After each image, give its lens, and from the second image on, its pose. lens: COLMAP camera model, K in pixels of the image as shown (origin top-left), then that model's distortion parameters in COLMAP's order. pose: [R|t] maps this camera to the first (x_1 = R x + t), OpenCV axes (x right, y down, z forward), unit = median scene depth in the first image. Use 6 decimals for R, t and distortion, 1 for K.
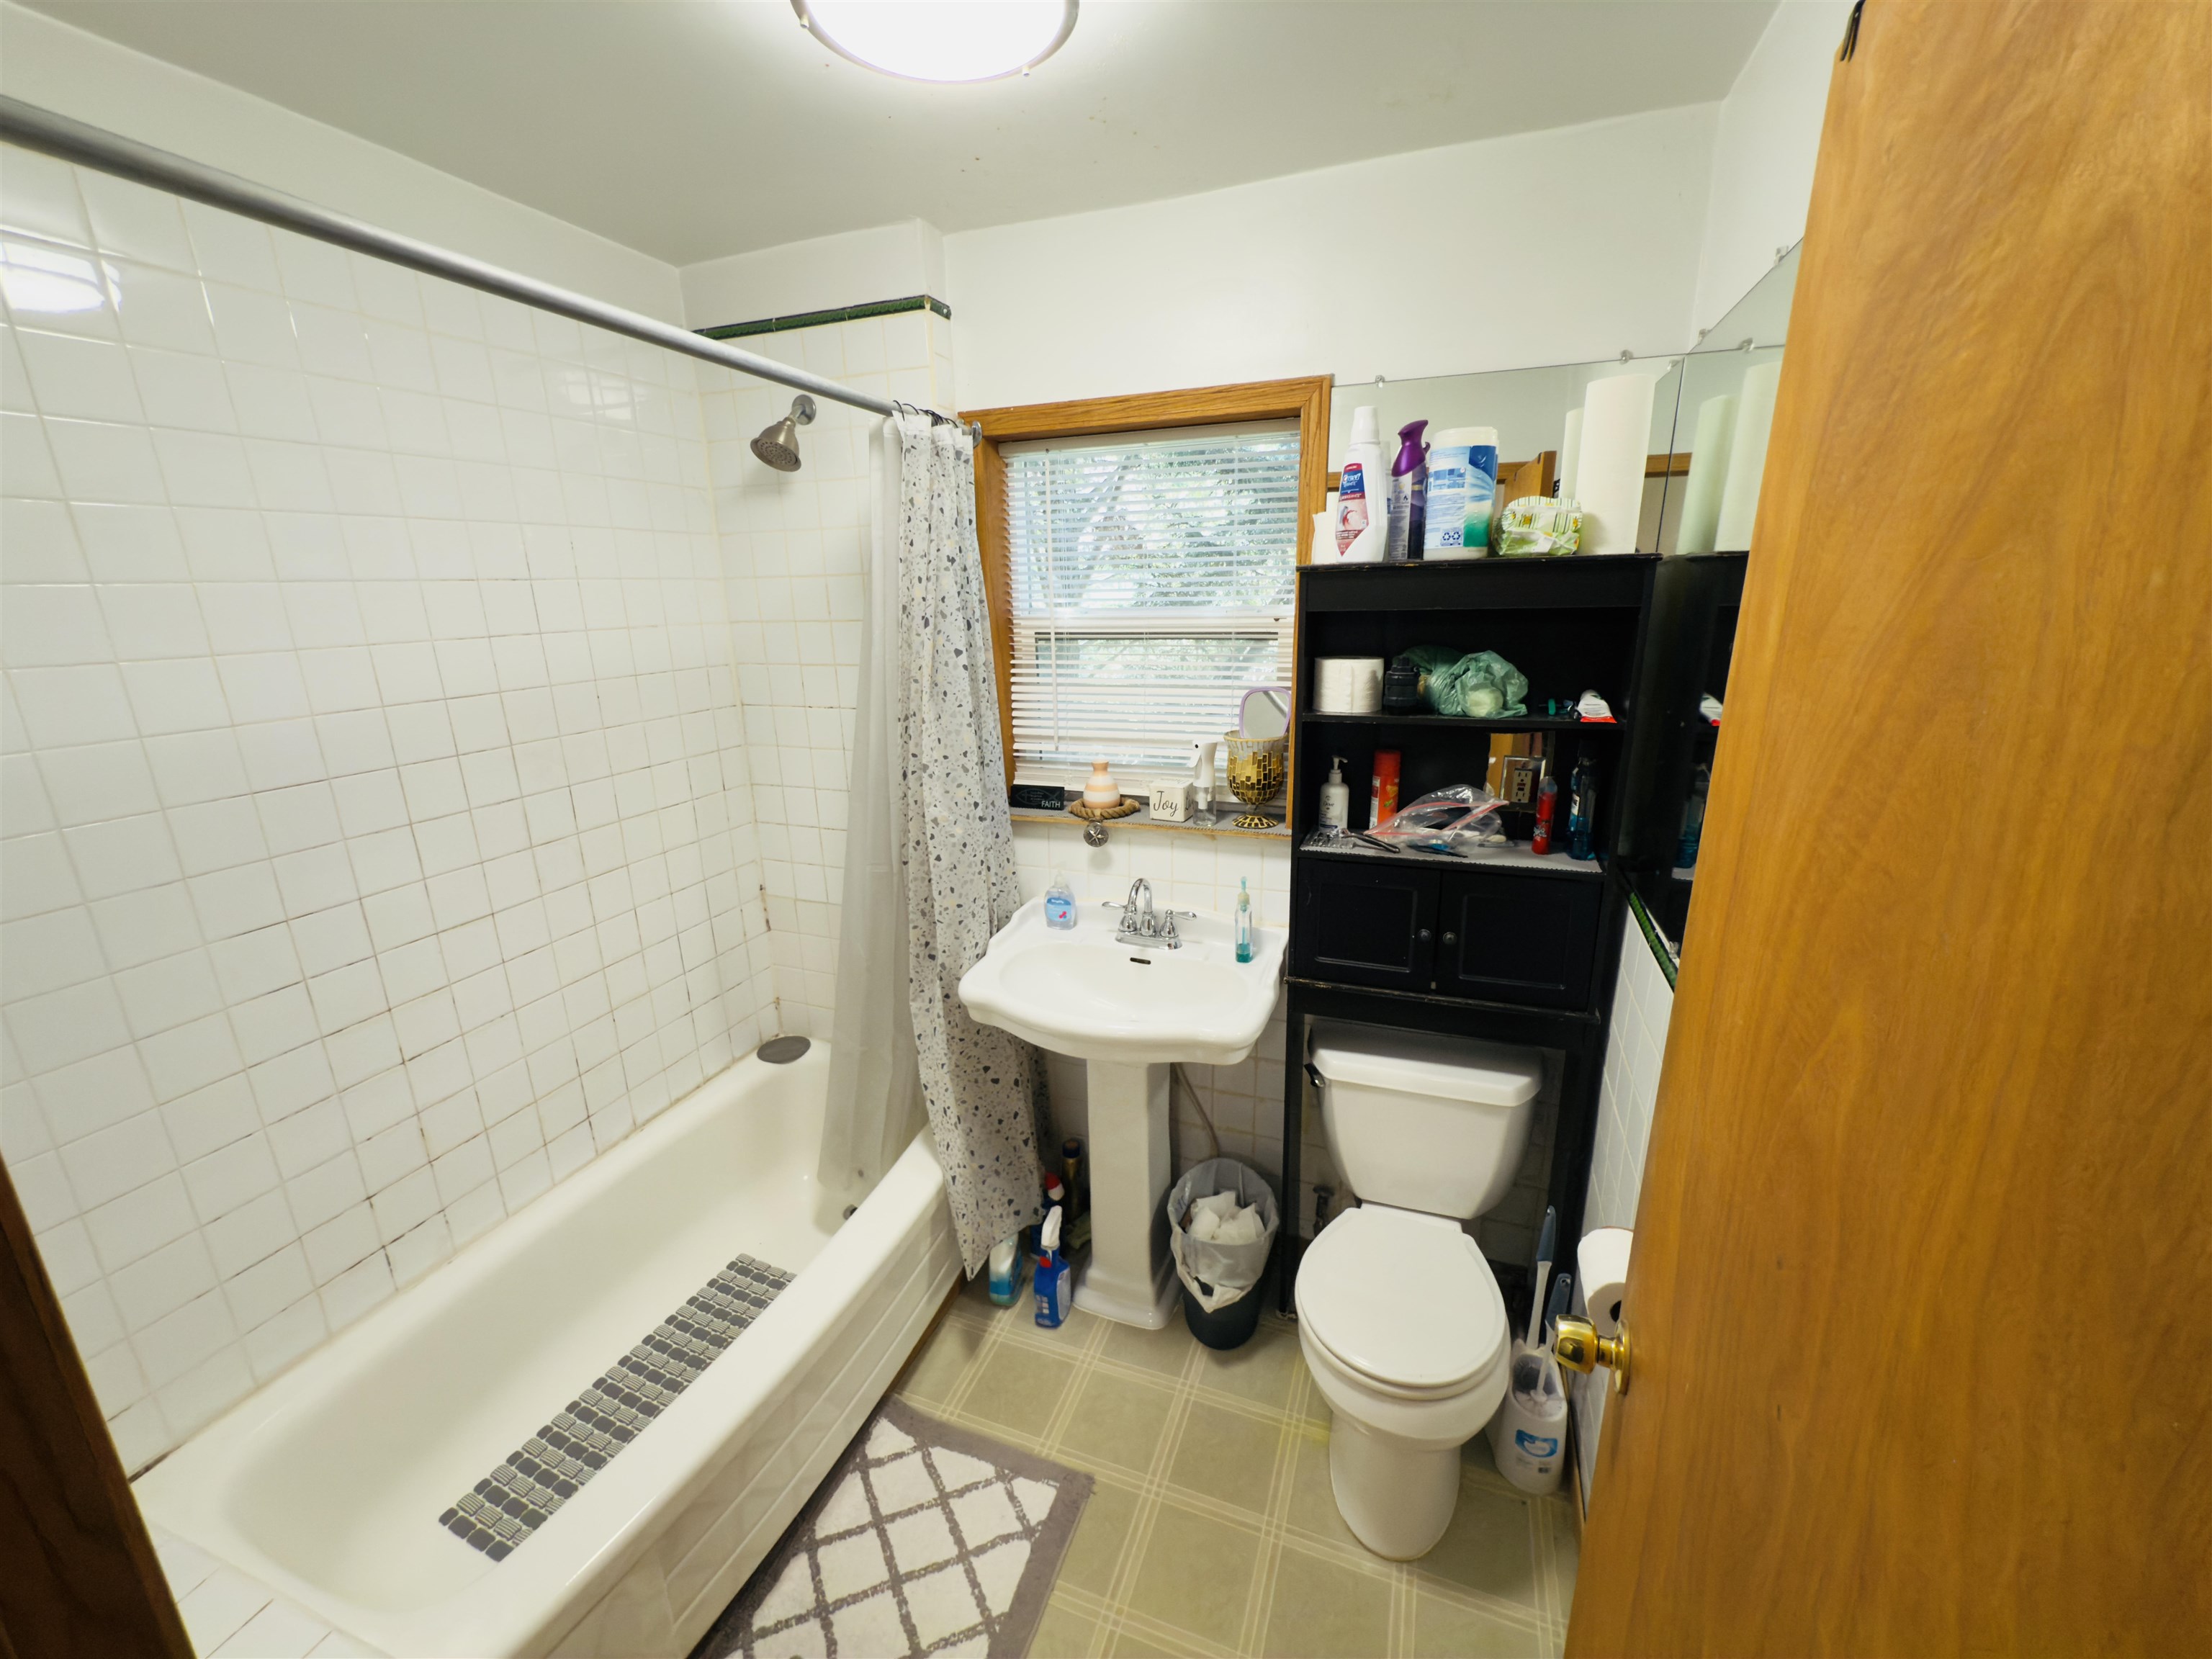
lens RADIAL K [[883.4, 0, 1103.0], [0, 883.4, 829.1], [0, 0, 1]] dist [-0.000406, 0.000299]
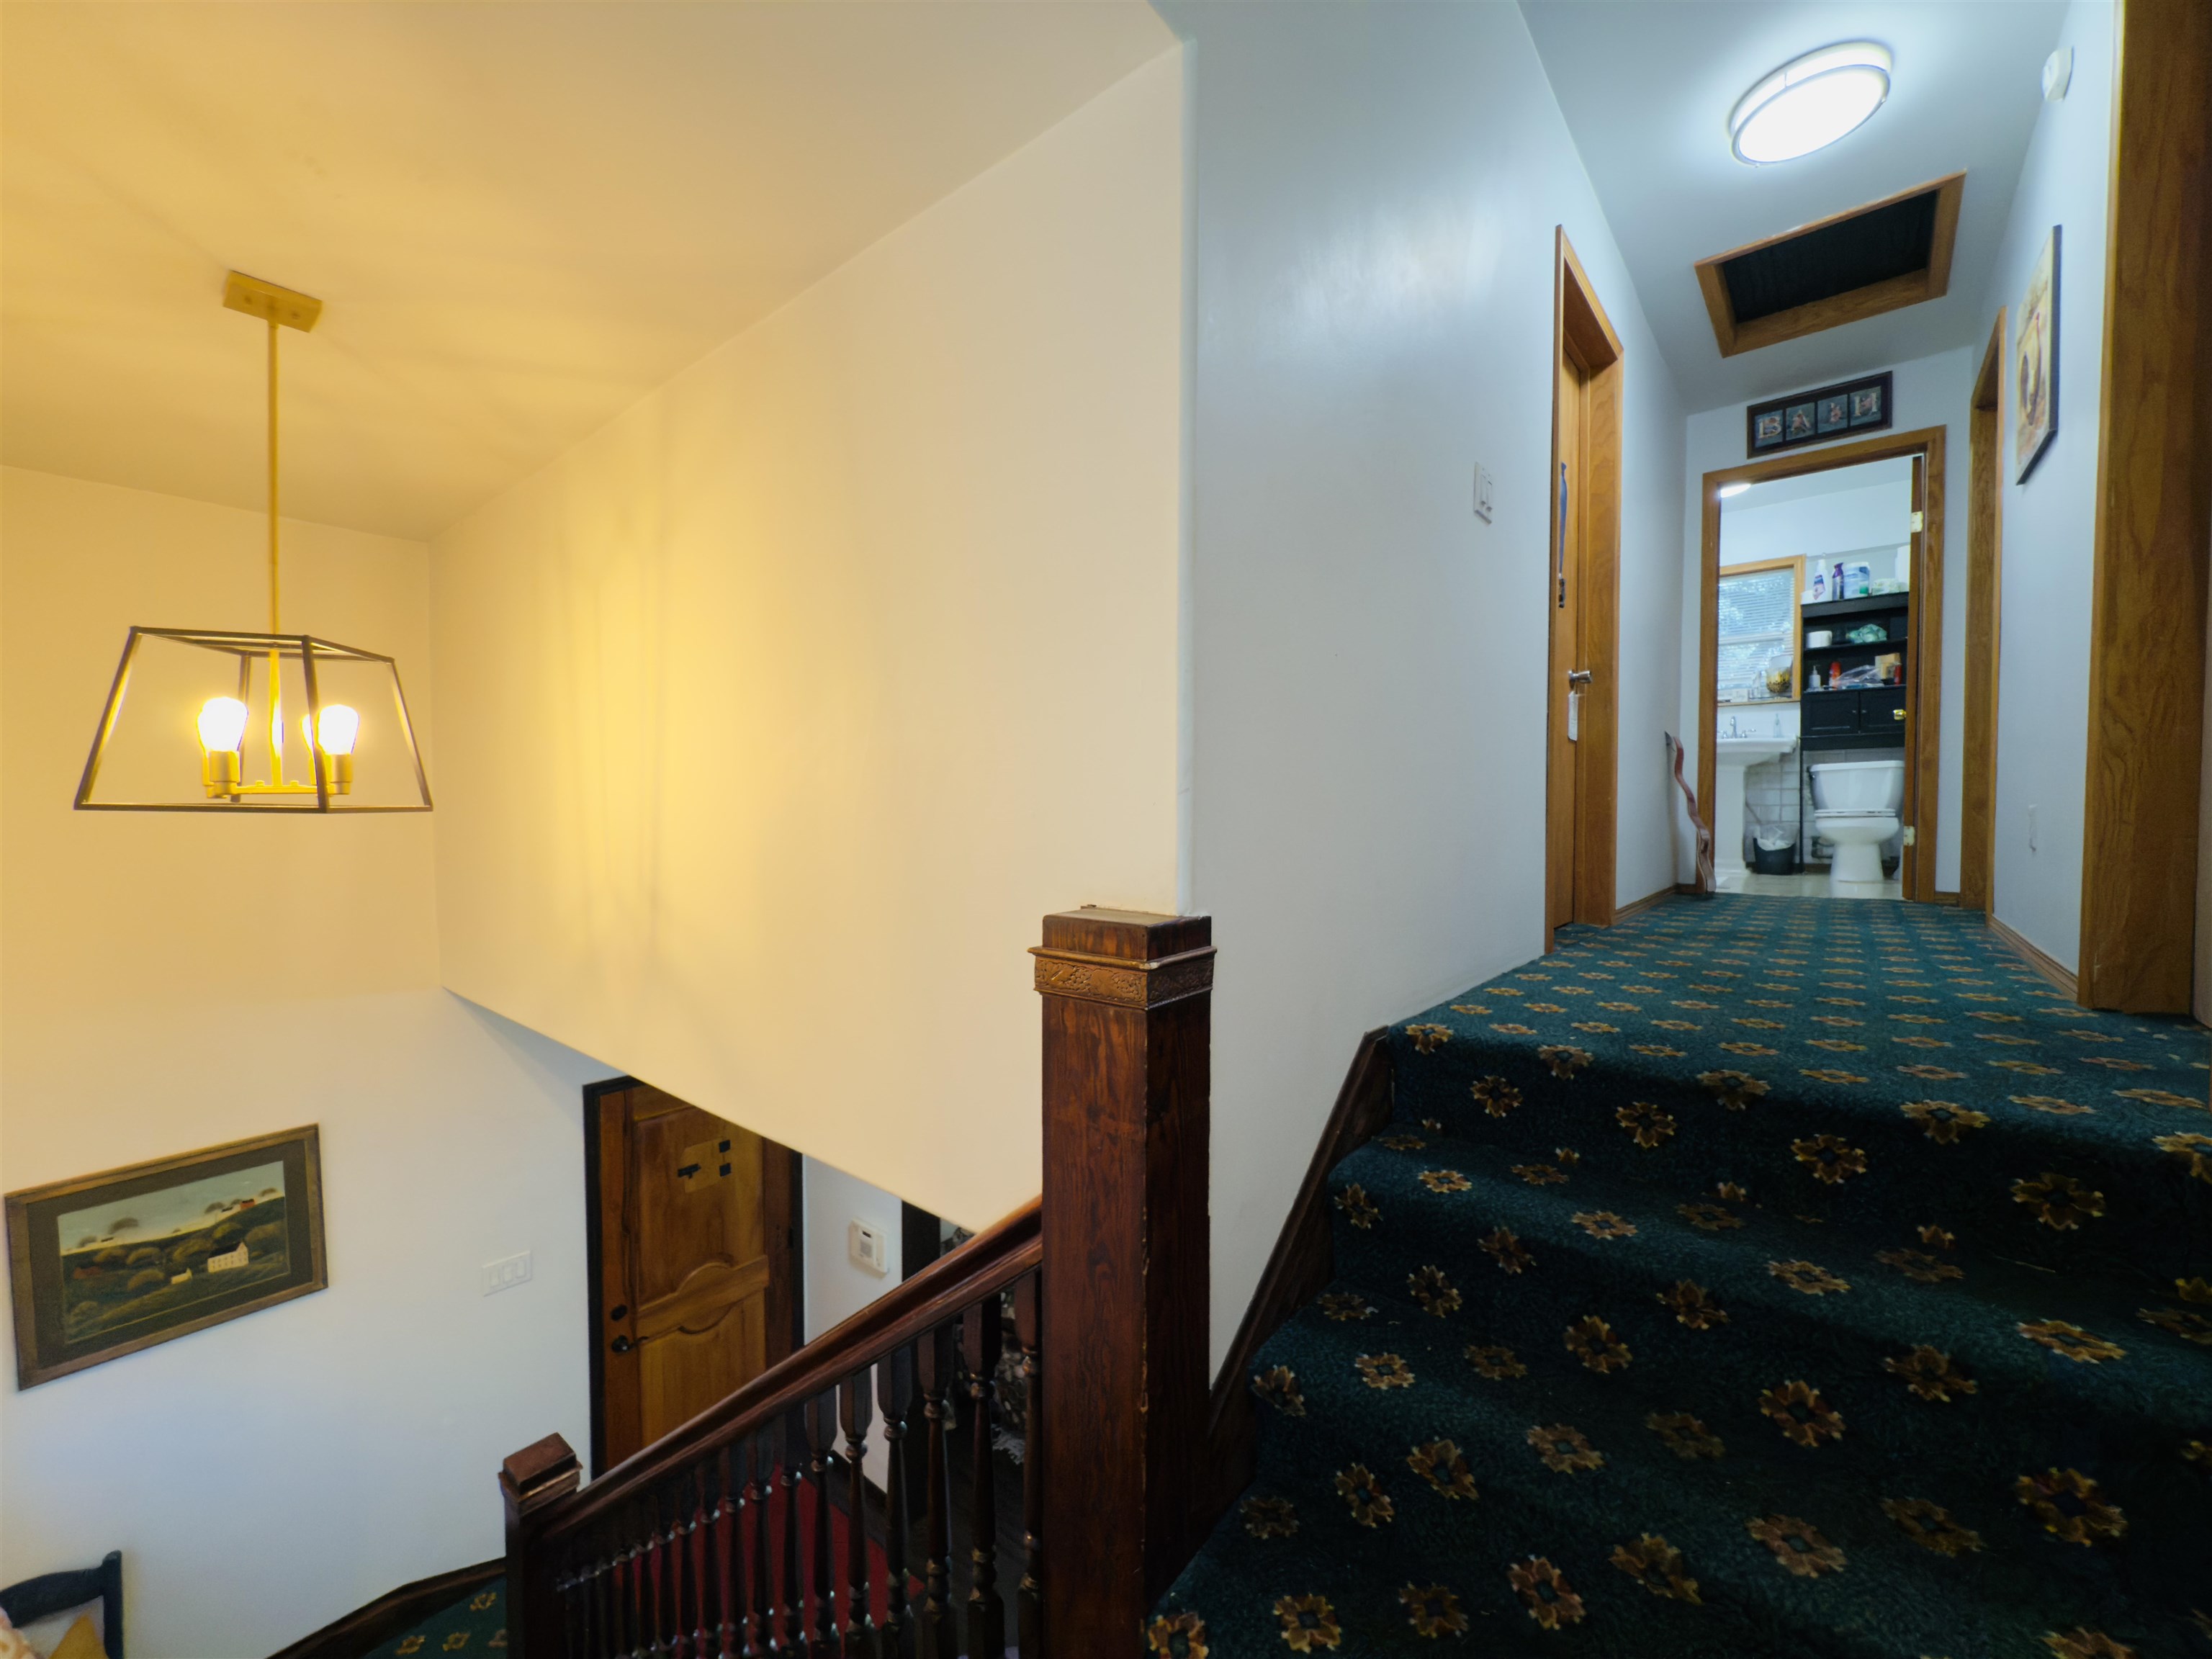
lens RADIAL K [[883.4, 0, 1096.8], [0, 883.4, 829.4], [0, 0, 1]] dist [-0.000406, 0.000299]
pose [[0.944270, 0.025425, -0.328190, -1.189741], [-0.103059, 0.969722, -0.221399, 1.560469], [0.312624, 0.242883, 0.918299, -2.744831]]
